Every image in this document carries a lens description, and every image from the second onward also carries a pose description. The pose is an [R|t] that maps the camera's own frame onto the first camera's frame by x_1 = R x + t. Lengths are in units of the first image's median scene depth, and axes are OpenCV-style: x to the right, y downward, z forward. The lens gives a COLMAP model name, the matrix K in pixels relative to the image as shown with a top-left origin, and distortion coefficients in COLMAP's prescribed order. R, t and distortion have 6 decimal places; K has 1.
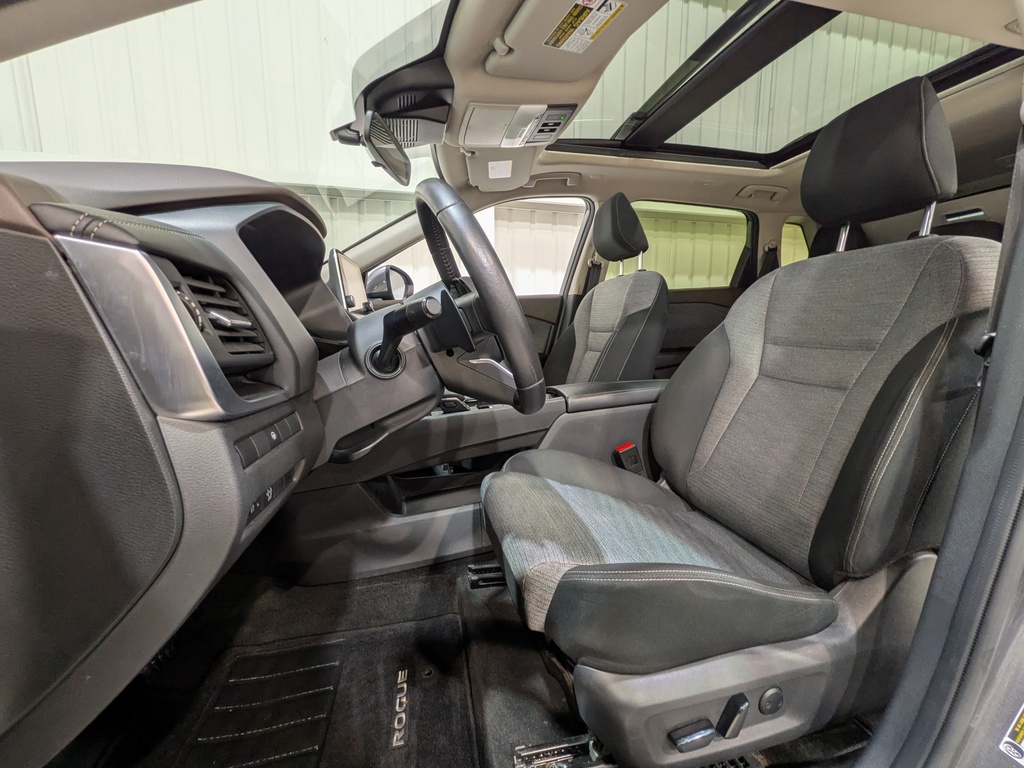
lens RADIAL K [[402.9, 0, 509.7], [0, 402.9, 383.8], [0, 0, 1]] dist [0.003063, 0.000033]
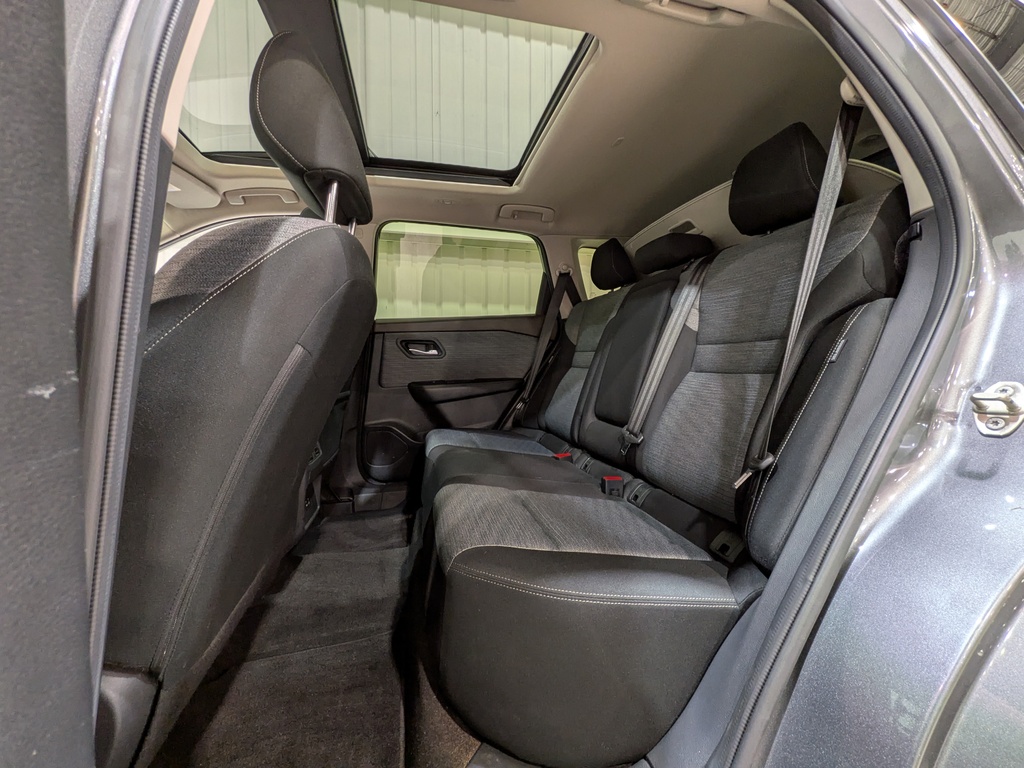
lens RADIAL K [[402.9, 0, 512.5], [0, 402.9, 380.0], [0, 0, 1]] dist [0.003063, 0.000033]
pose [[0.999991, 0.003380, -0.002667, 0.551137], [-0.003622, 0.995325, -0.096515, -0.014408], [0.002328, 0.096524, 0.995328, 0.124931]]
